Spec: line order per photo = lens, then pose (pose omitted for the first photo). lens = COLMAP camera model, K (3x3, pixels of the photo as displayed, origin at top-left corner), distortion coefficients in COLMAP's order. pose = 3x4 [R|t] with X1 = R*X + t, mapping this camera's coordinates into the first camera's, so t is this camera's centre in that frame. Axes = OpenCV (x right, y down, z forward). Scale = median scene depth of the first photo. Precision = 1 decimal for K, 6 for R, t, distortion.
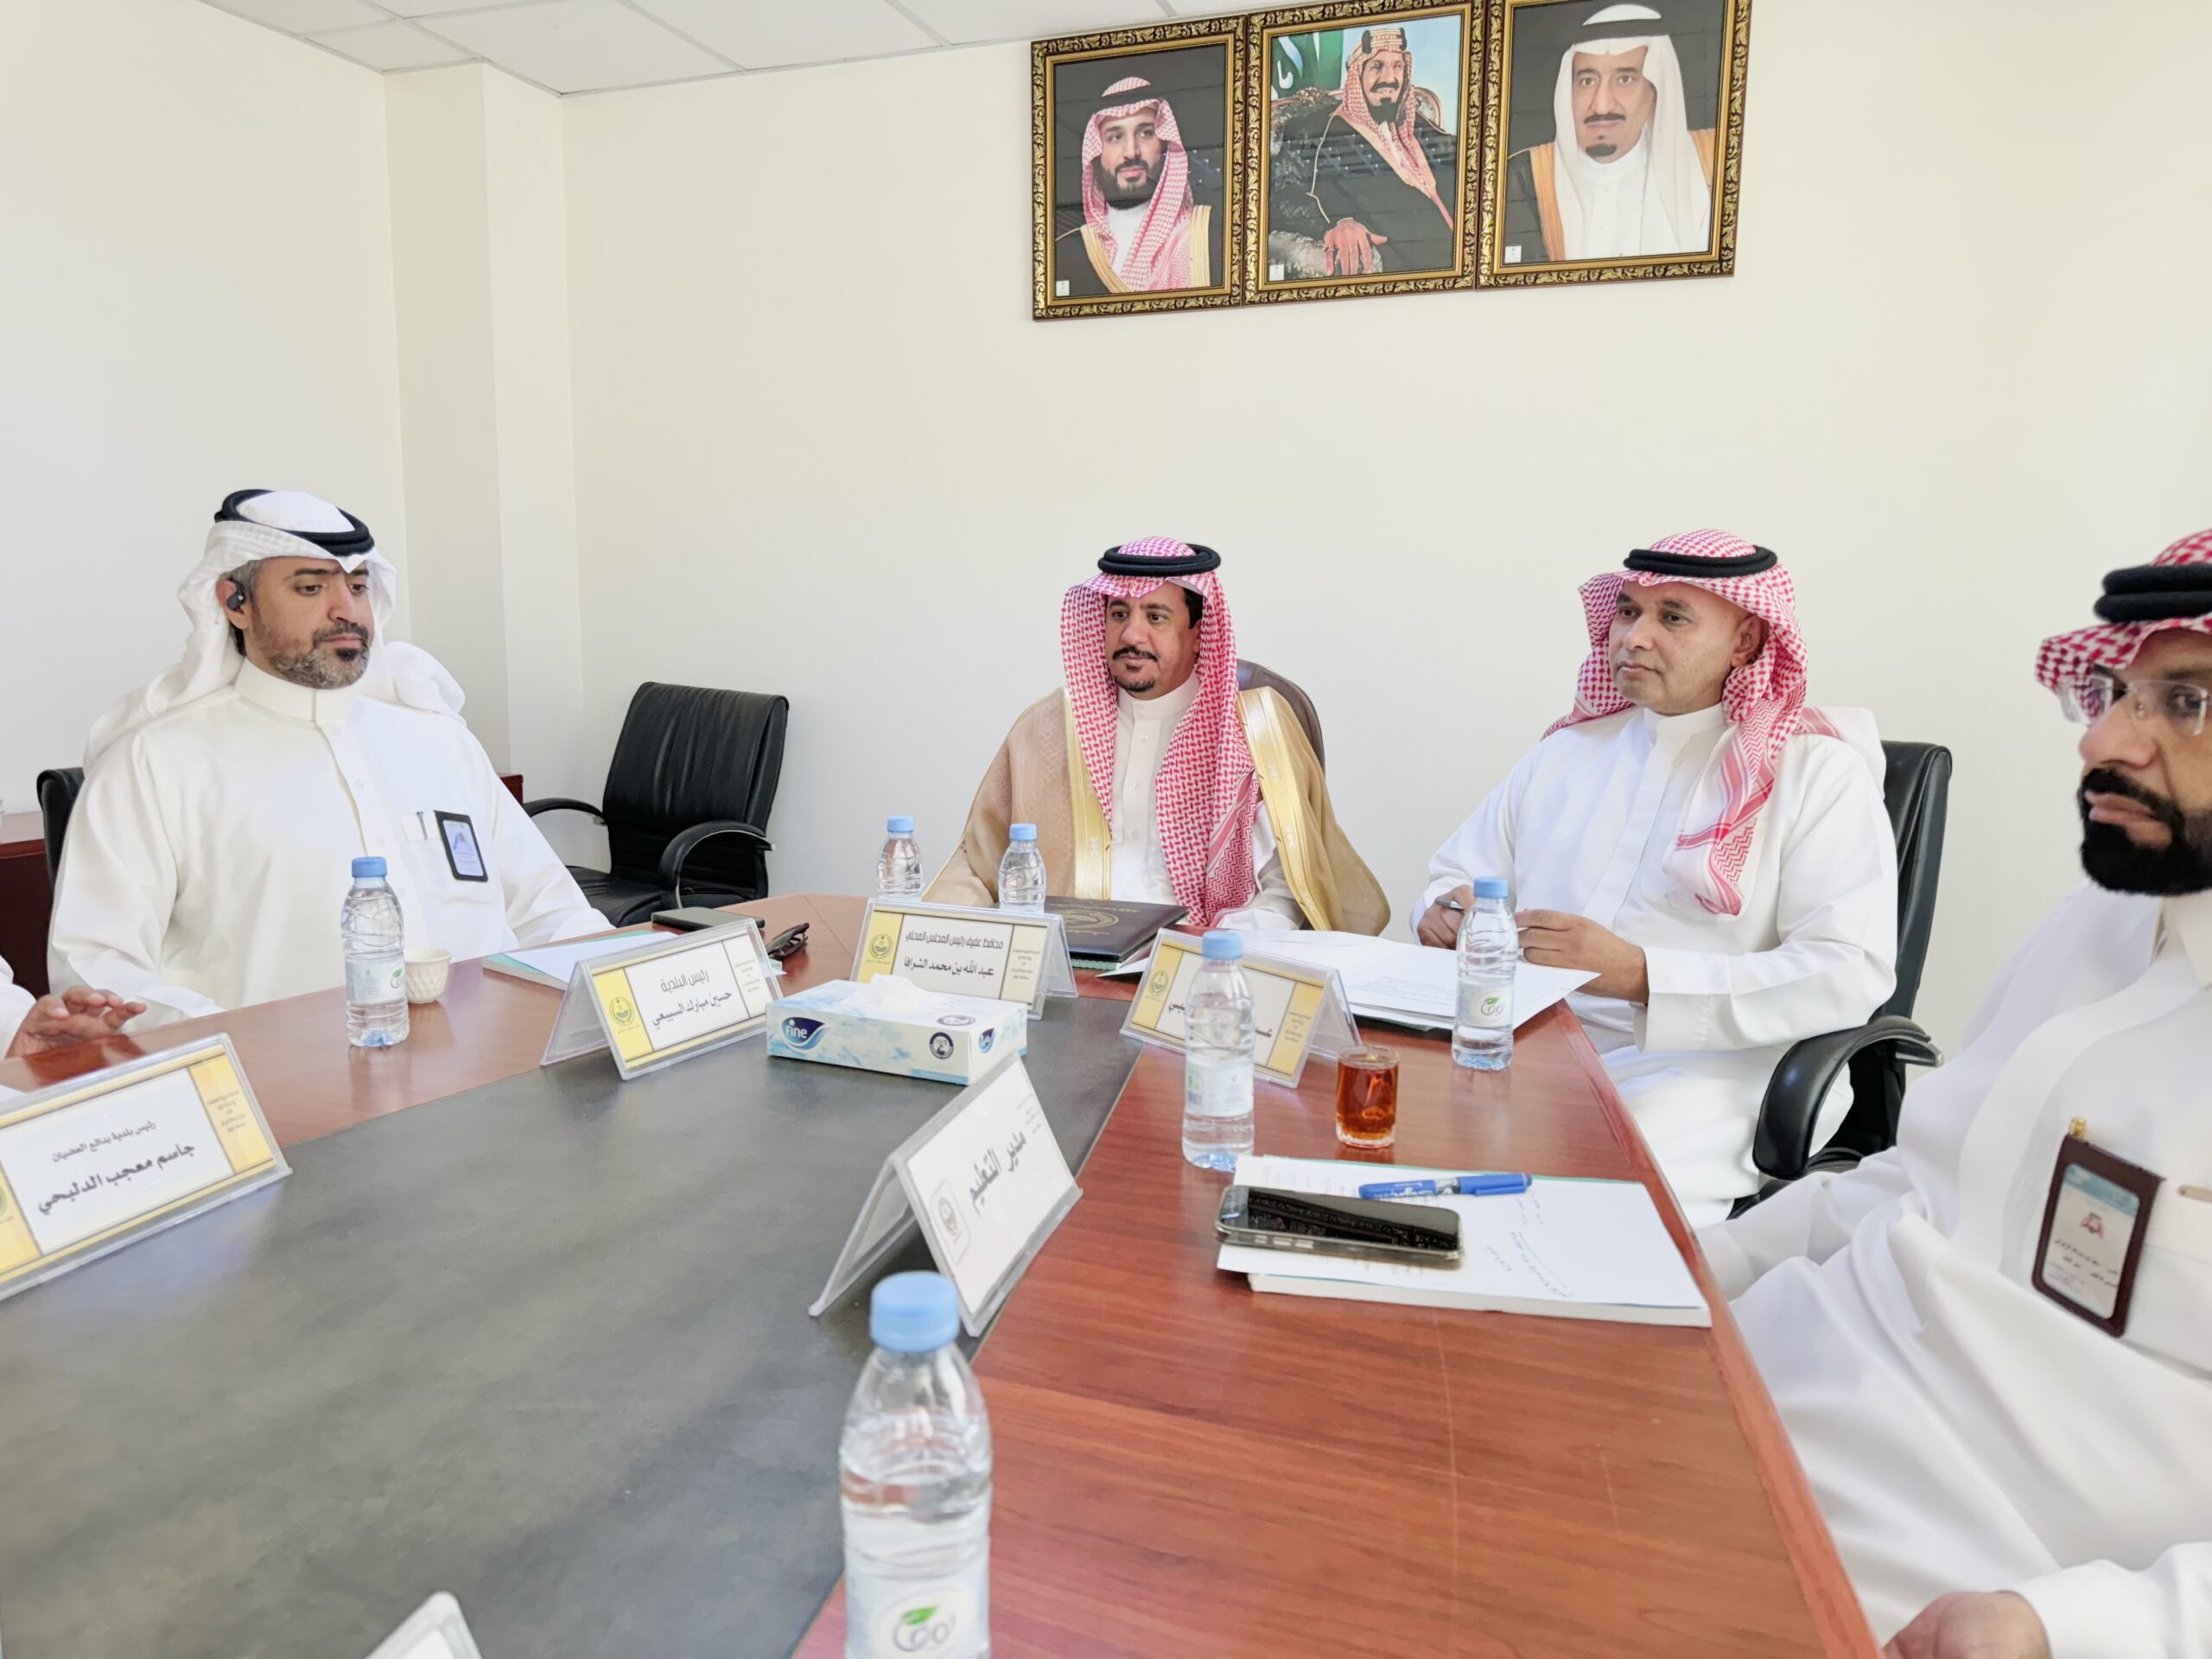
lens RADIAL K [[1541.5, 0, 1111.5], [0, 1541.5, 823.9], [0, 0, 1]] dist [0.057320, -0.084397]
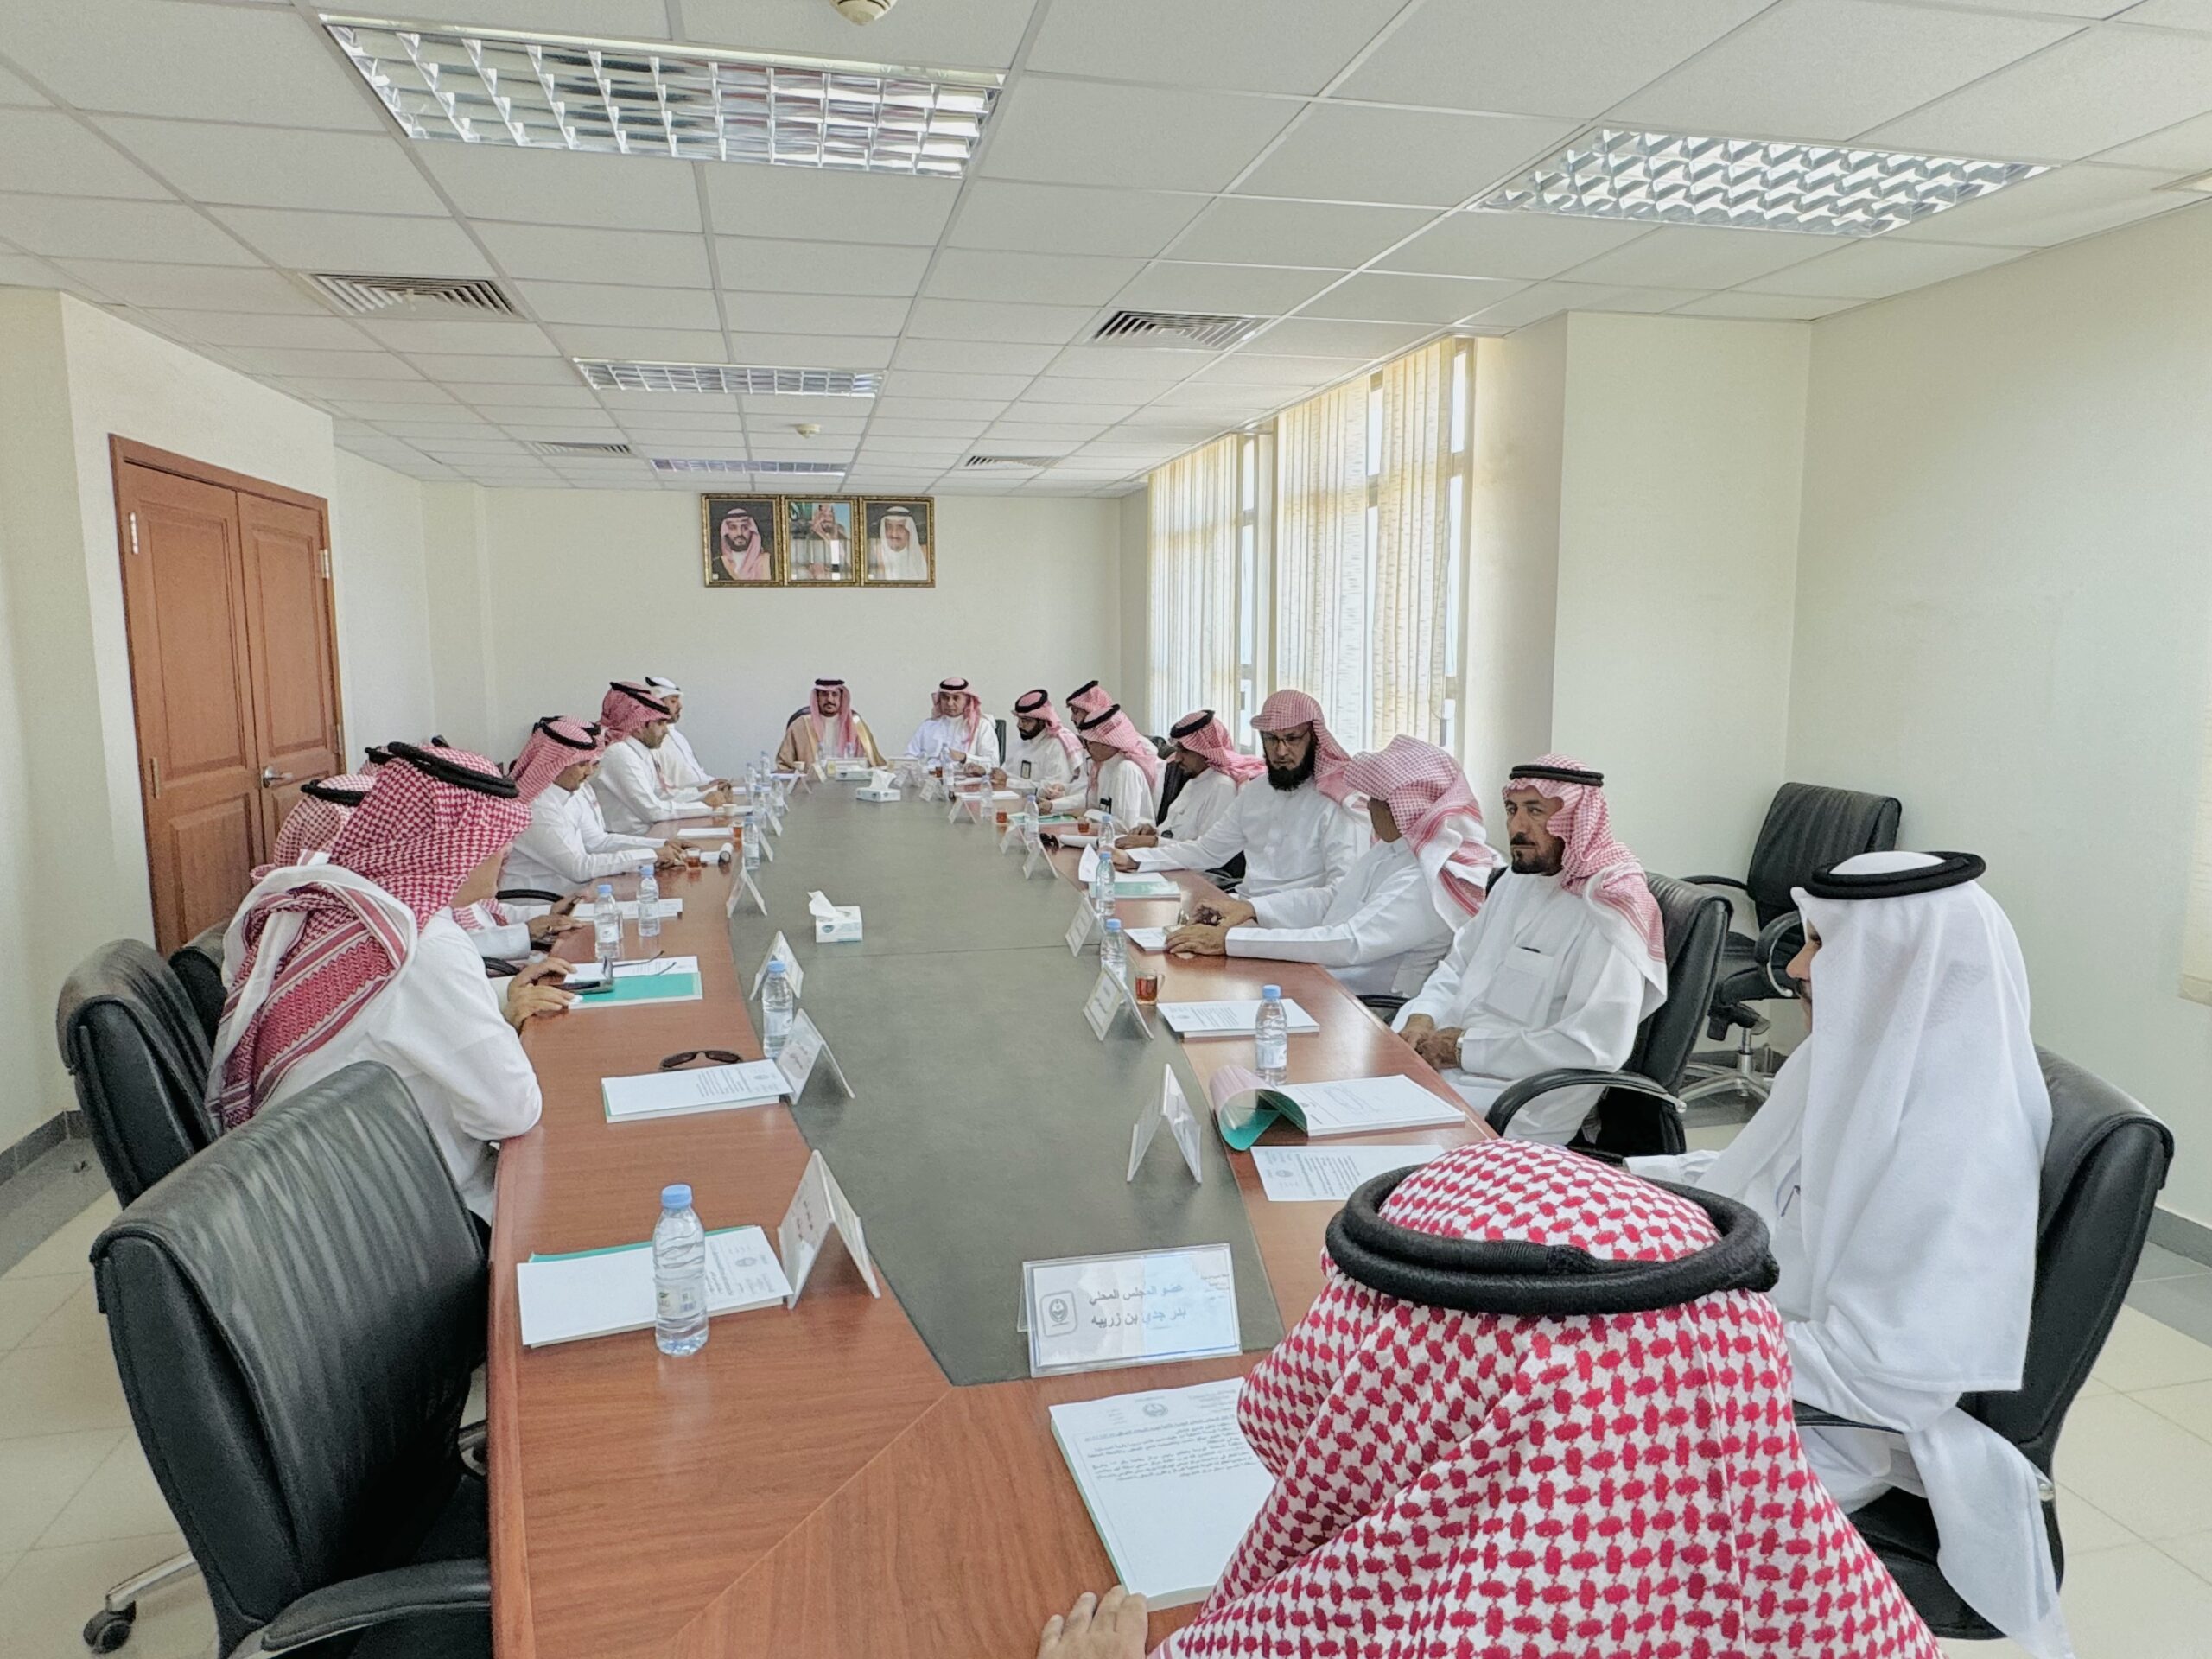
lens RADIAL K [[1362.5, 0, 1106.0], [0, 1362.5, 829.5], [0, 0, 1]] dist [0.000380, 0.000010]
pose [[0.833943, -0.090737, 0.544340, -0.954352], [0.087530, 0.995652, 0.031868, 0.111780], [-0.544865, 0.021070, 0.838259, -1.681198]]
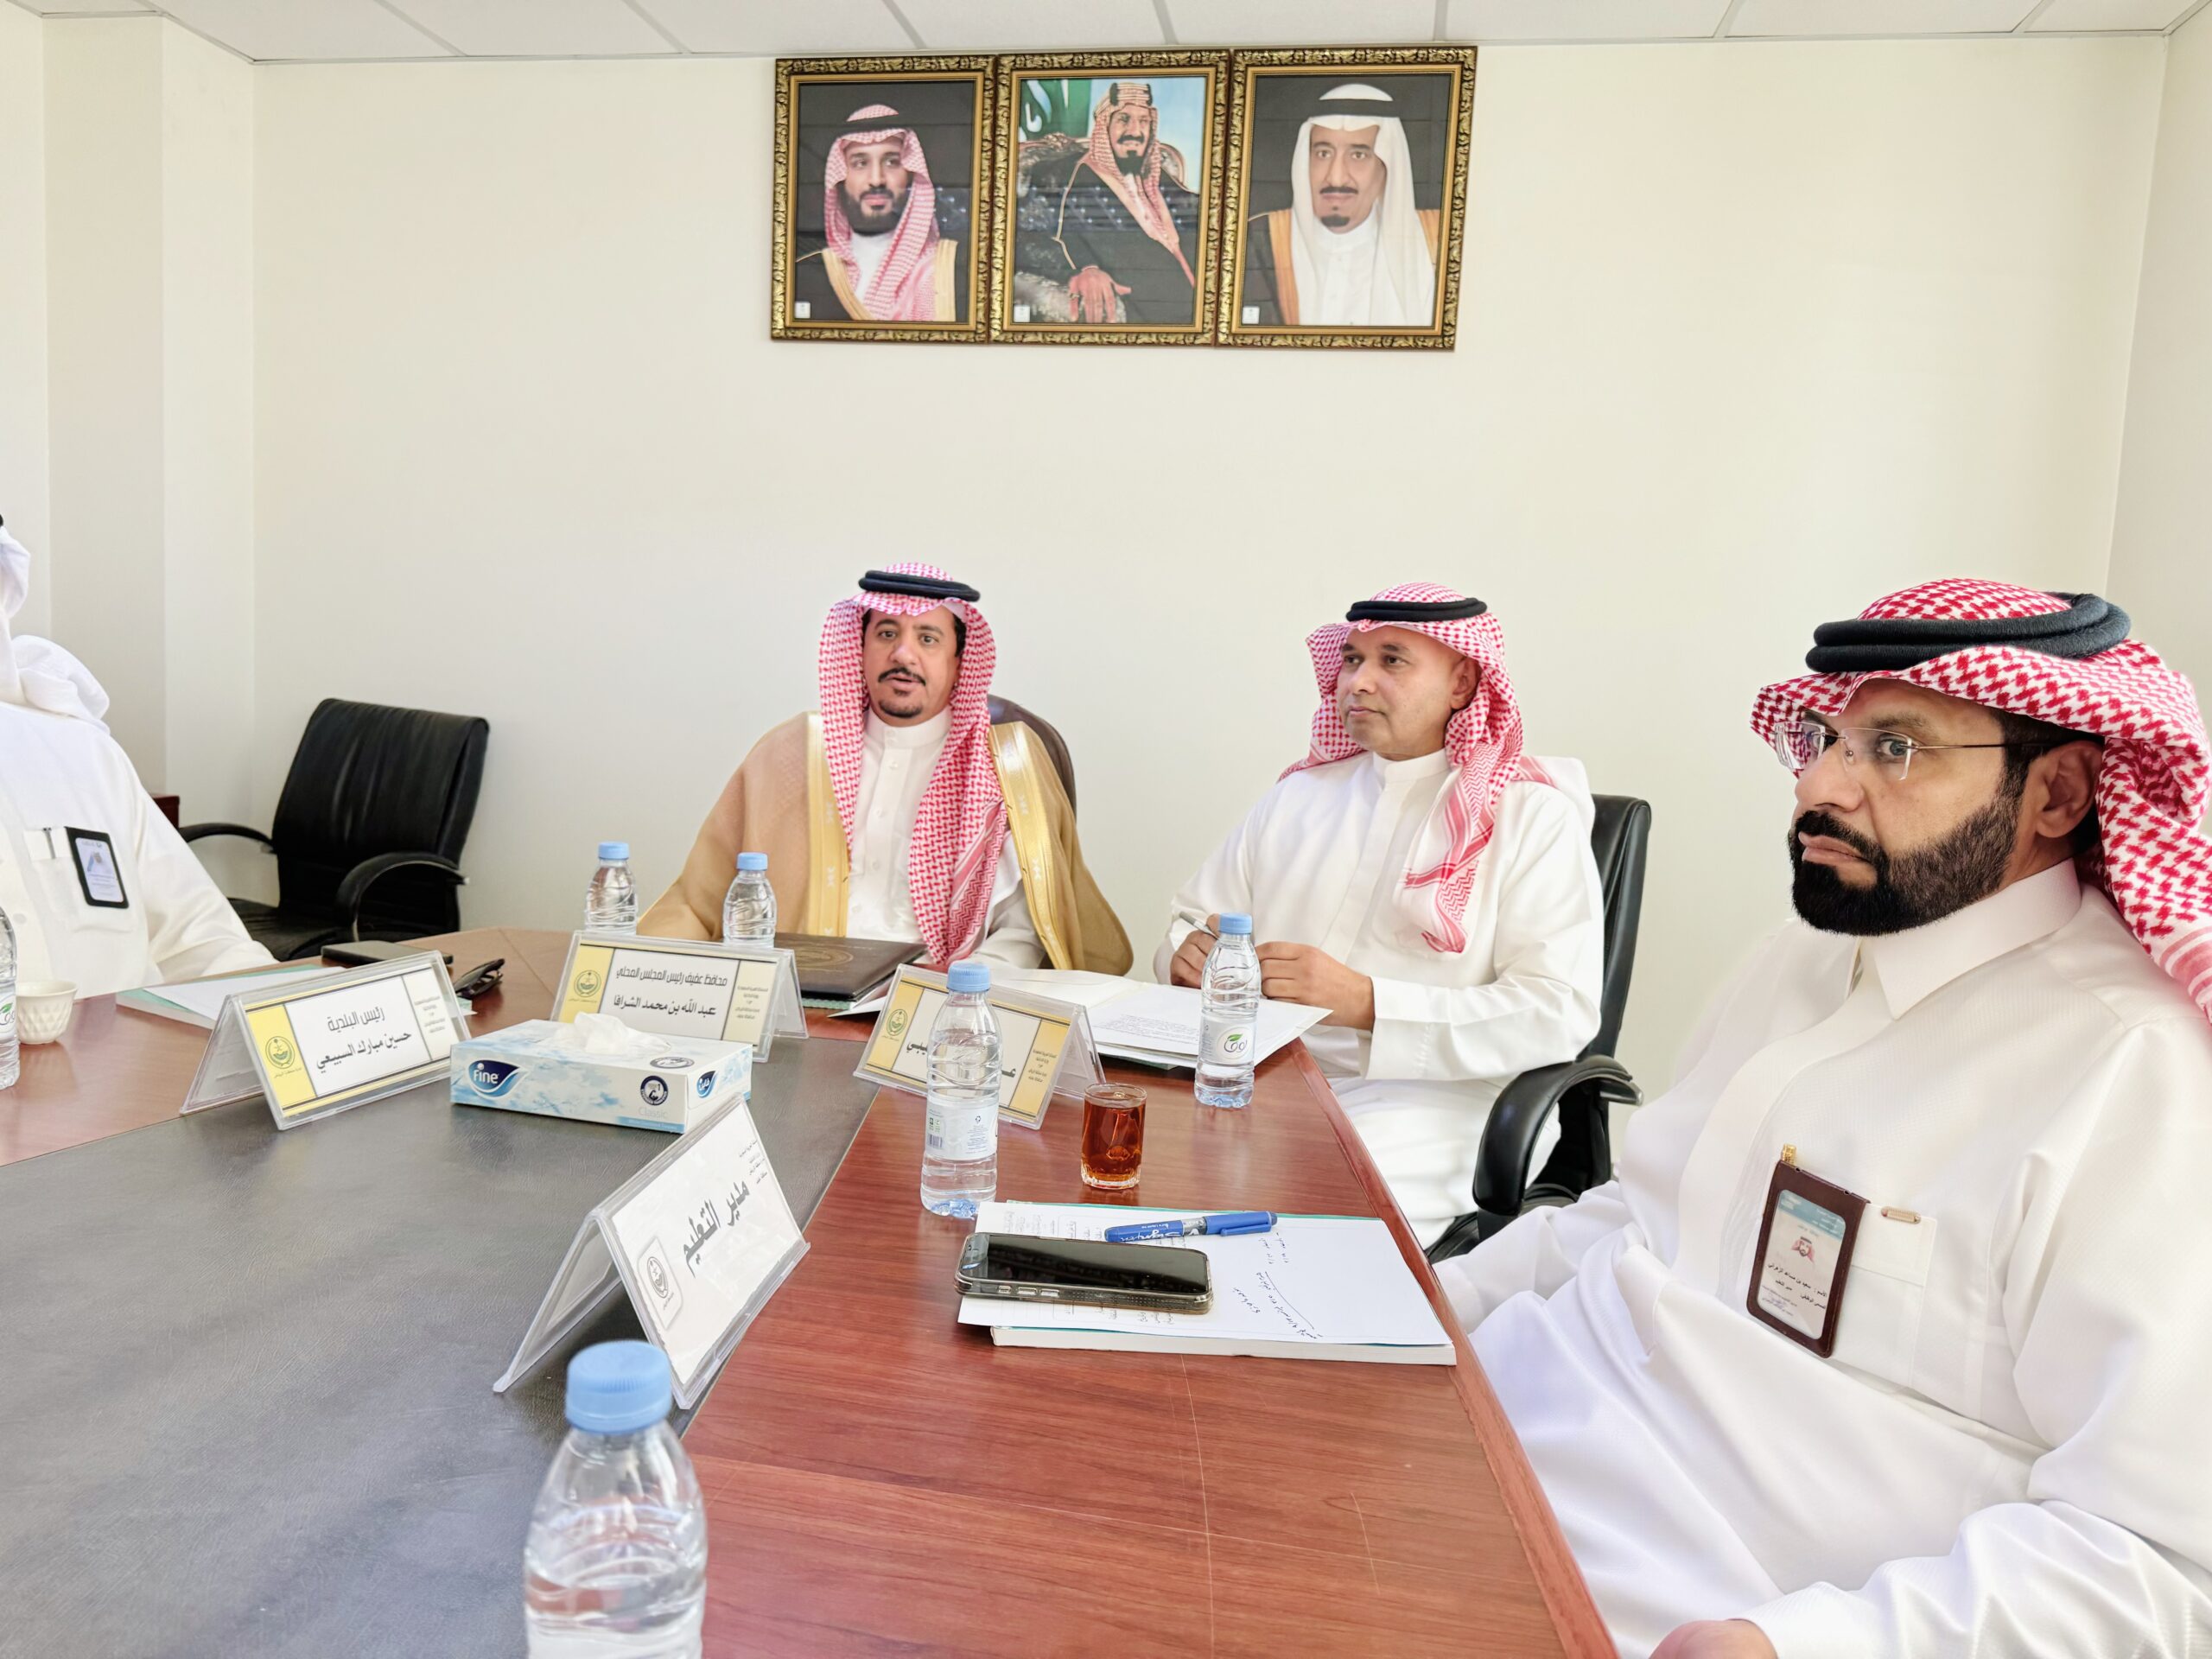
lens RADIAL K [[1529.9, 0, 1116.8], [0, 1529.9, 837.3], [0, 0, 1]] dist [0.072309, -0.122570]
pose [[0.983830, 0.020945, 0.177878, -0.003180], [-0.016998, 0.999575, -0.023688, 0.004837], [-0.178298, 0.020281, 0.983767, 0.021130]]
